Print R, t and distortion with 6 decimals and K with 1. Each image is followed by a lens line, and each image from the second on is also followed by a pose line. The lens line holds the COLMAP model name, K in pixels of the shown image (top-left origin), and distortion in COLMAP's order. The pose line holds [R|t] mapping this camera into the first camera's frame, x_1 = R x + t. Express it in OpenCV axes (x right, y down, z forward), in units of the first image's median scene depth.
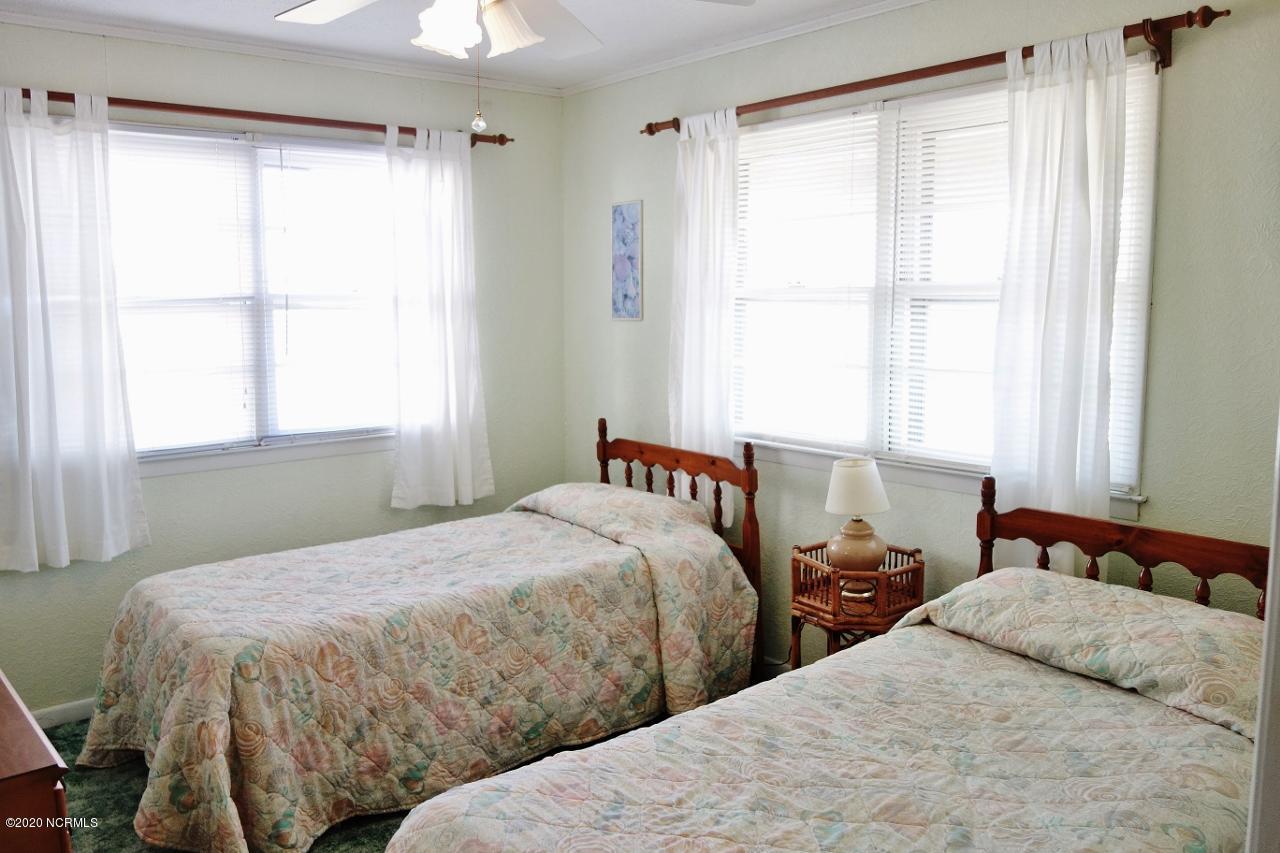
lens RADIAL K [[1011.1, 0, 636.1], [0, 1011.1, 424.9], [0, 0, 1]] dist [-0.017738, 0.002928]
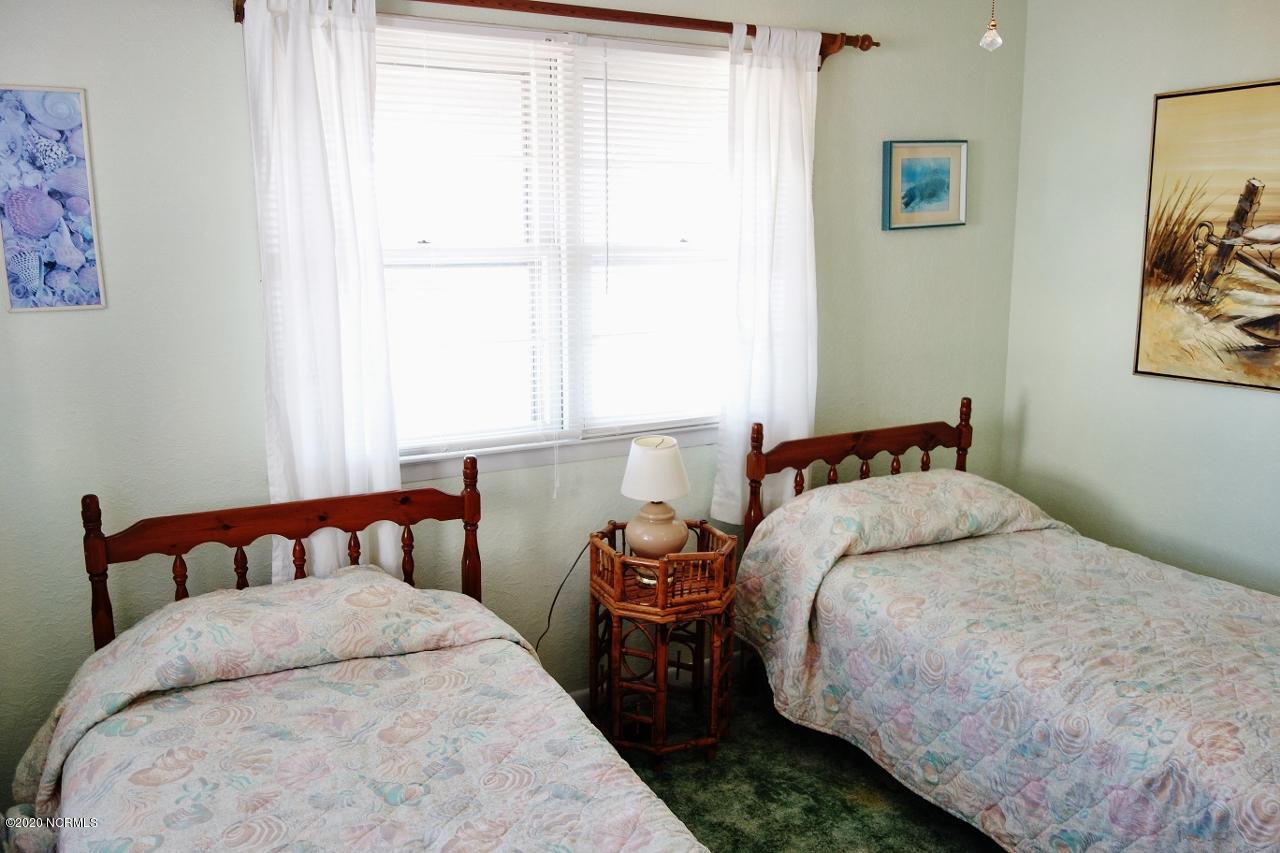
lens RADIAL K [[1011.1, 0, 598.3], [0, 1011.1, 409.7], [0, 0, 1]] dist [-0.017738, 0.002928]
pose [[0.198069, -0.144446, 0.969487, -0.650461], [0.139591, 0.983158, 0.117964, -0.100966], [-0.970197, 0.111967, 0.214896, 0.829644]]
